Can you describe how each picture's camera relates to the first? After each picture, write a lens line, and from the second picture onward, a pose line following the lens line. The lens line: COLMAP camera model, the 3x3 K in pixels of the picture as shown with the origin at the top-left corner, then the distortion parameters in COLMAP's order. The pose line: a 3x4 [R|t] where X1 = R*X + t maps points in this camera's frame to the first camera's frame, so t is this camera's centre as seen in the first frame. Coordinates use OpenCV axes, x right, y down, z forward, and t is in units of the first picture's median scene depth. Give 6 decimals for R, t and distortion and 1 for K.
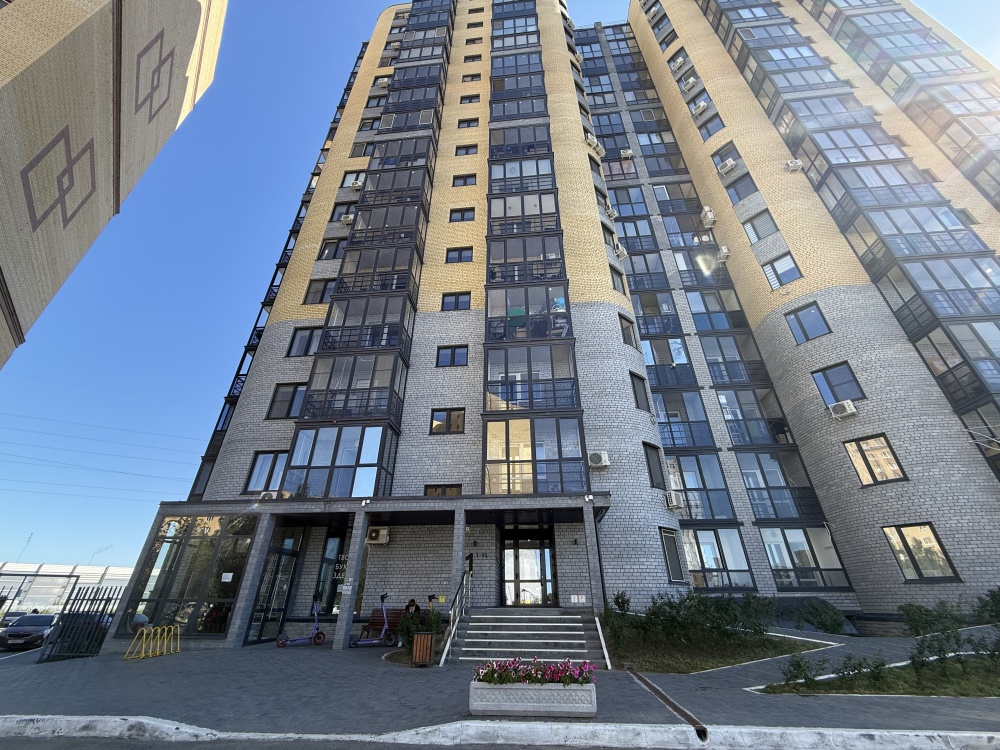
lens RADIAL K [[399.0, 0, 501.9], [0, 399.0, 367.6], [0, 0, 1]] dist [0.000565, -0.000066]
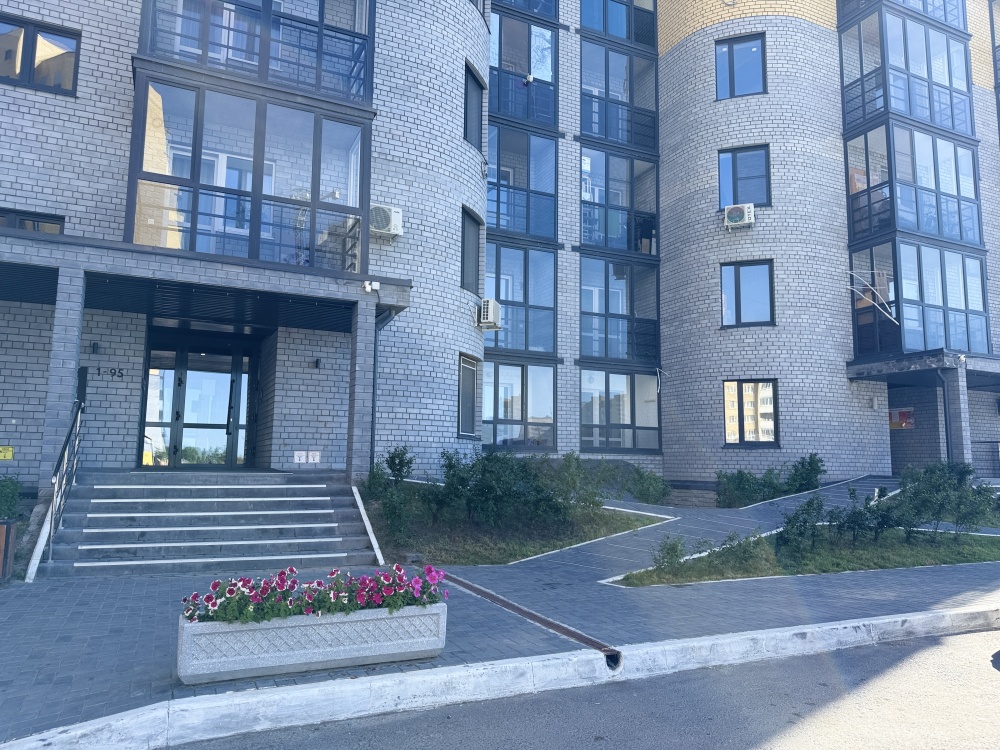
lens RADIAL K [[701.7, 0, 495.7], [0, 701.7, 375.4], [0, 0, 1]] dist [0.076168, -0.102725]
pose [[0.862002, 0.075911, 0.501189, -0.075523], [-0.269583, 0.905959, 0.326442, 0.079513], [-0.429276, -0.416505, 0.801402, 0.138443]]
